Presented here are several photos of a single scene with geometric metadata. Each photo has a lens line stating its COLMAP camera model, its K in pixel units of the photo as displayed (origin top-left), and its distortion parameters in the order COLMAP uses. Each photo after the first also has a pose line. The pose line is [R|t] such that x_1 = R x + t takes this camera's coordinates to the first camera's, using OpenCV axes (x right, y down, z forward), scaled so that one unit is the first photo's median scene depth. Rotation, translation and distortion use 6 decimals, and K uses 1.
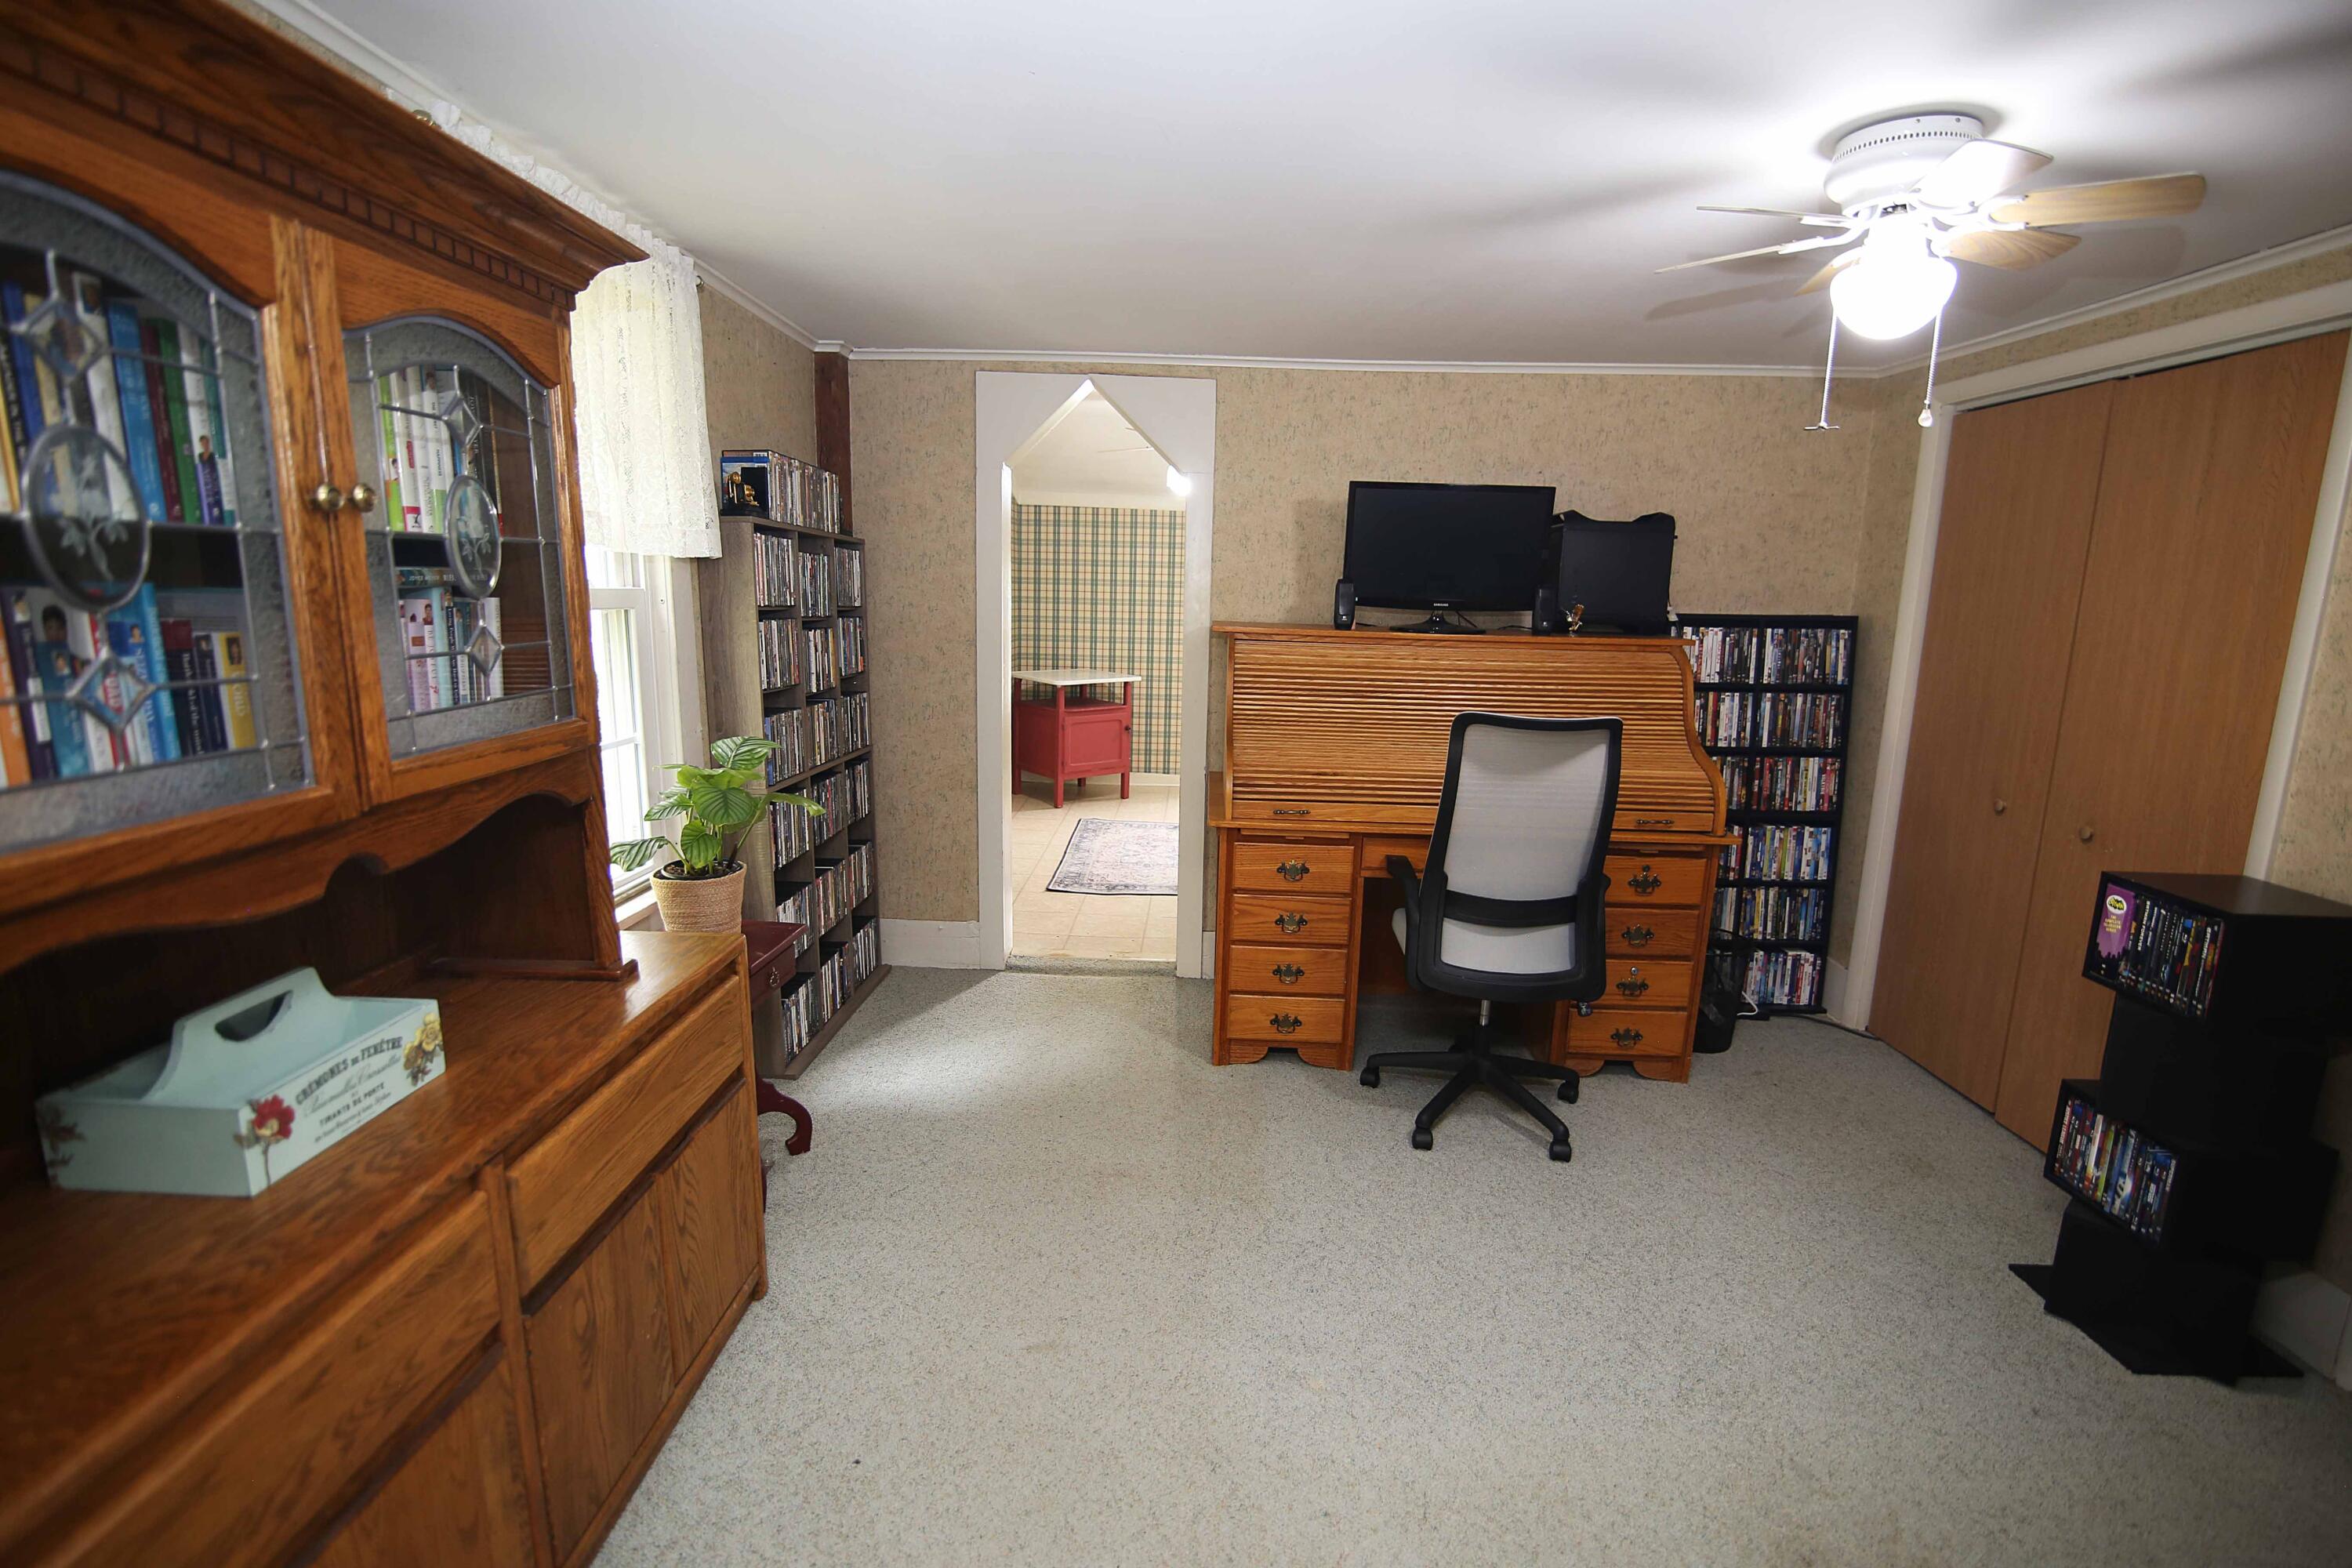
lens RADIAL K [[1078.8, 0, 1176.2], [0, 1078.8, 787.0], [0, 0, 1]] dist [-0.021632, 0.001412]
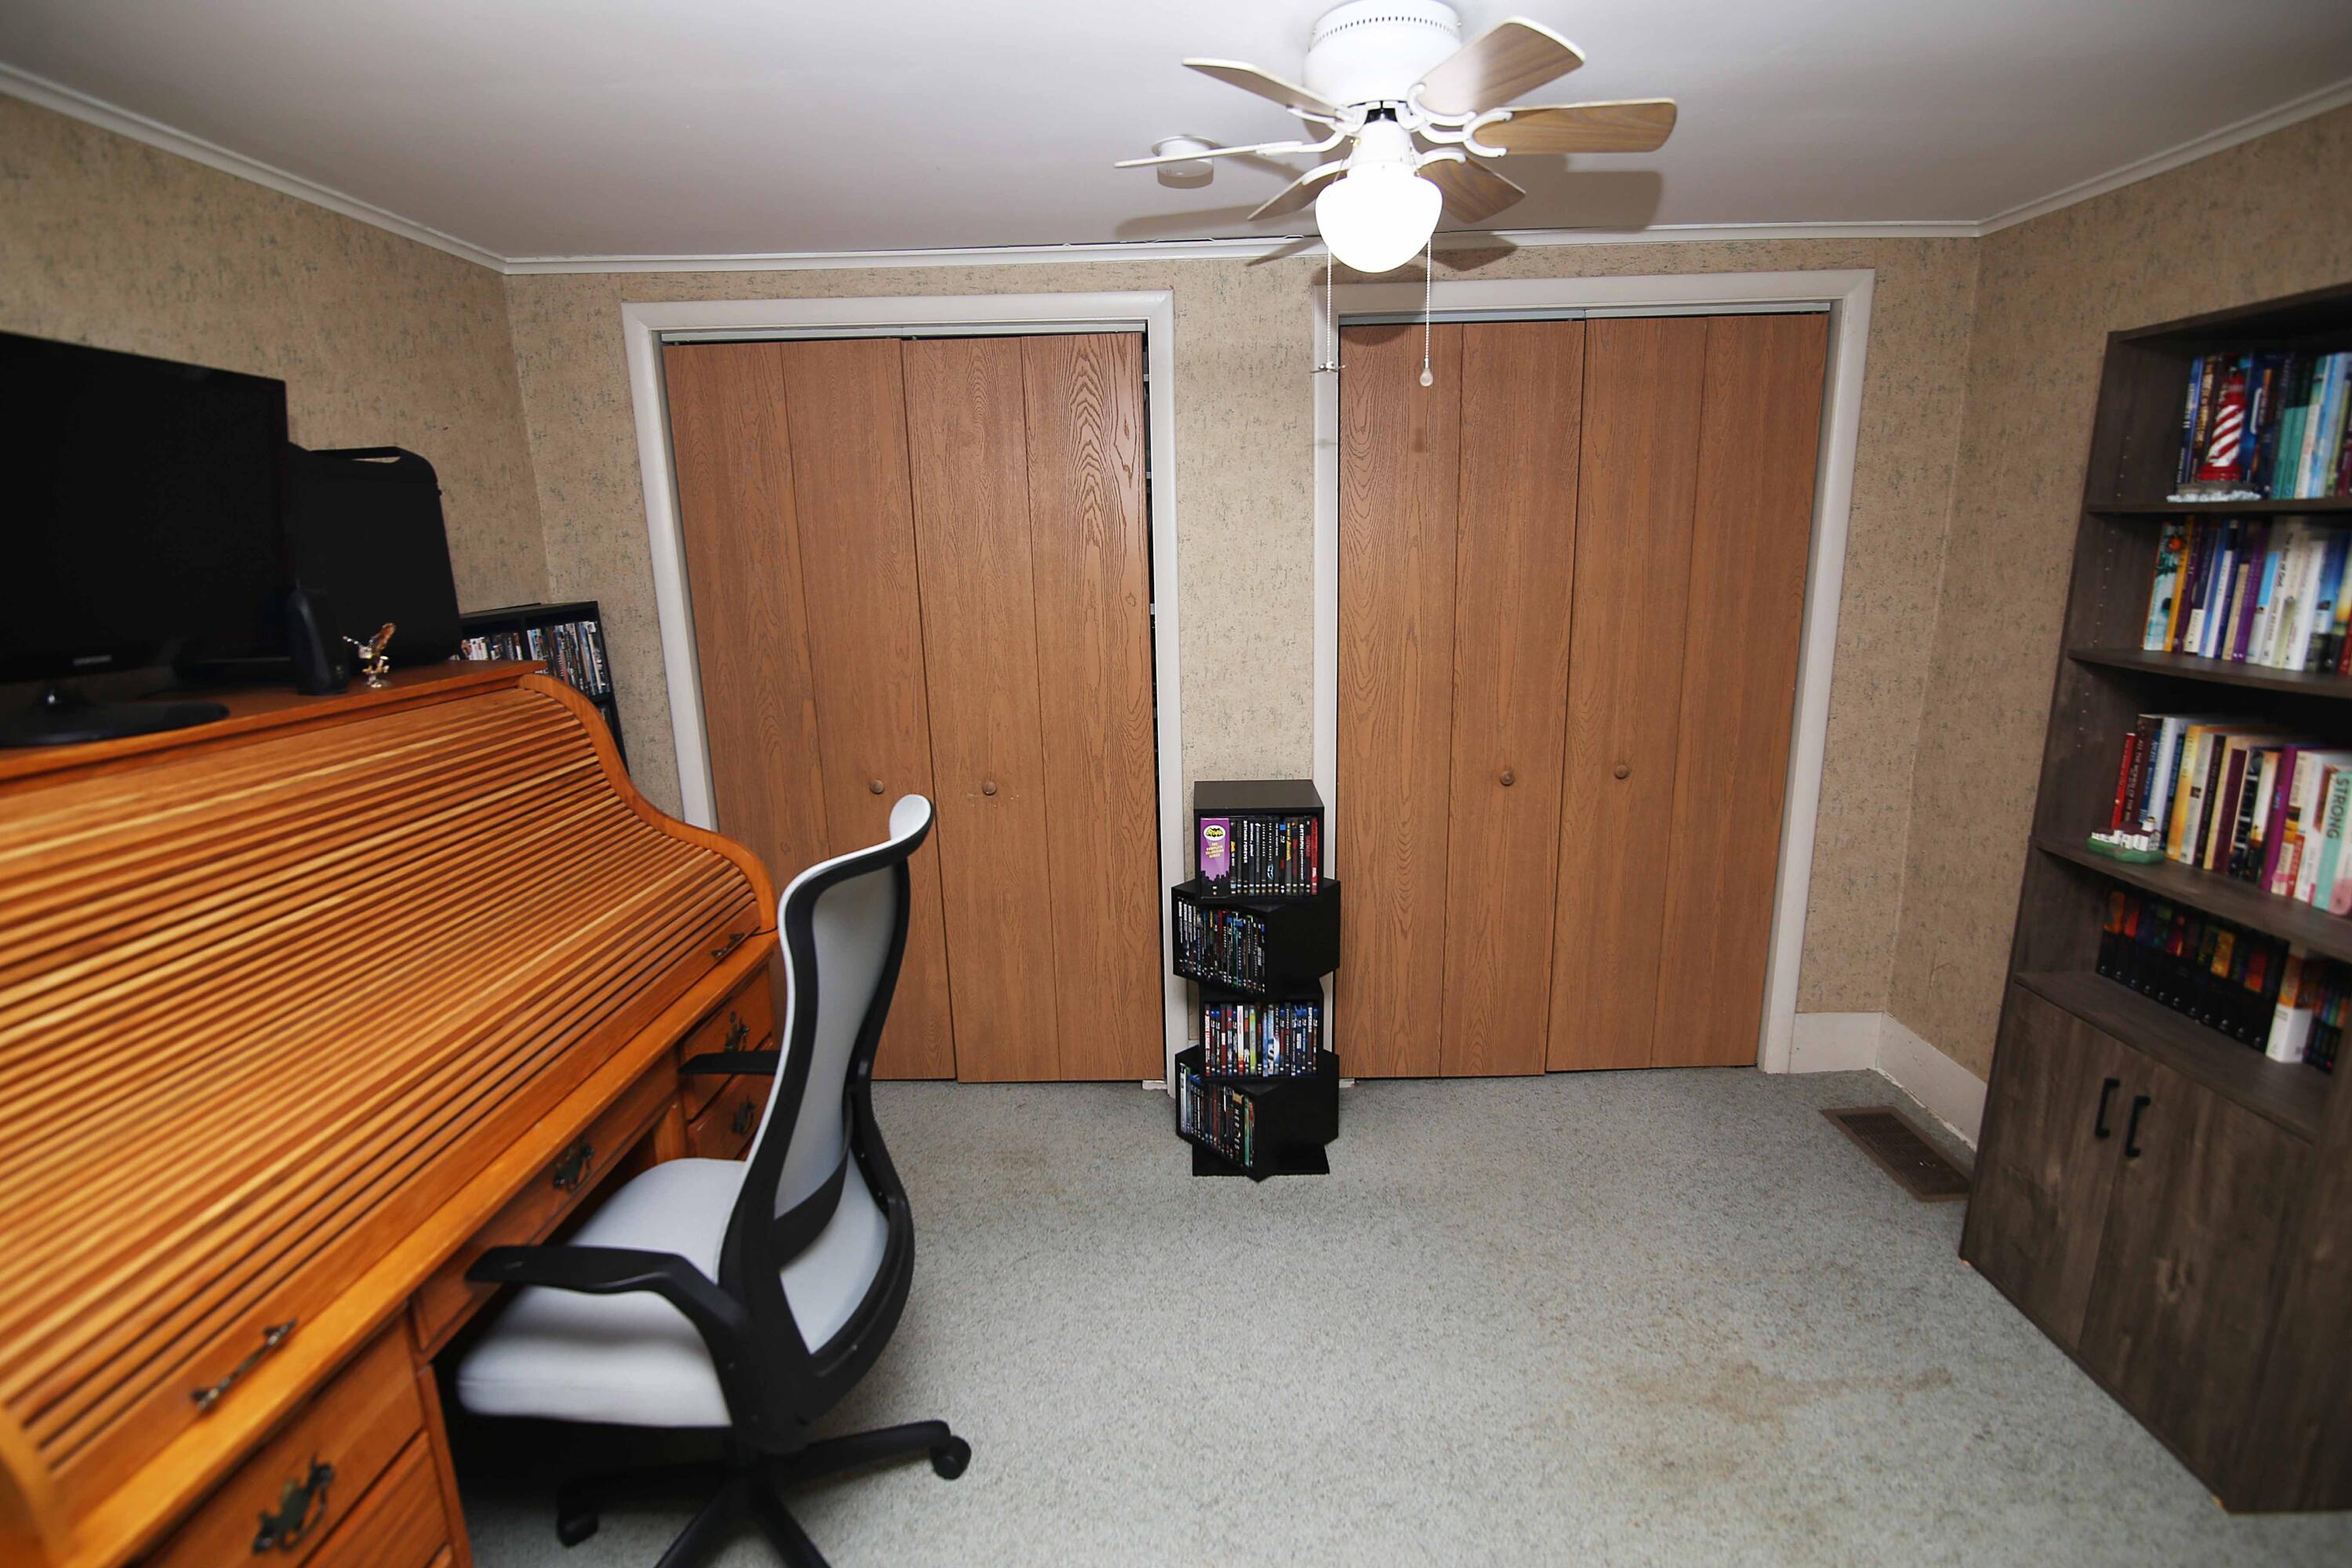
lens RADIAL K [[1078.8, 0, 1176.2], [0, 1078.8, 787.0], [0, 0, 1]] dist [-0.021632, 0.001412]
pose [[-0.004450, -0.244261, 0.969699, -0.185295], [0.204633, 0.948966, 0.239978, -0.187897], [-0.978829, 0.199500, 0.045761, 0.834112]]
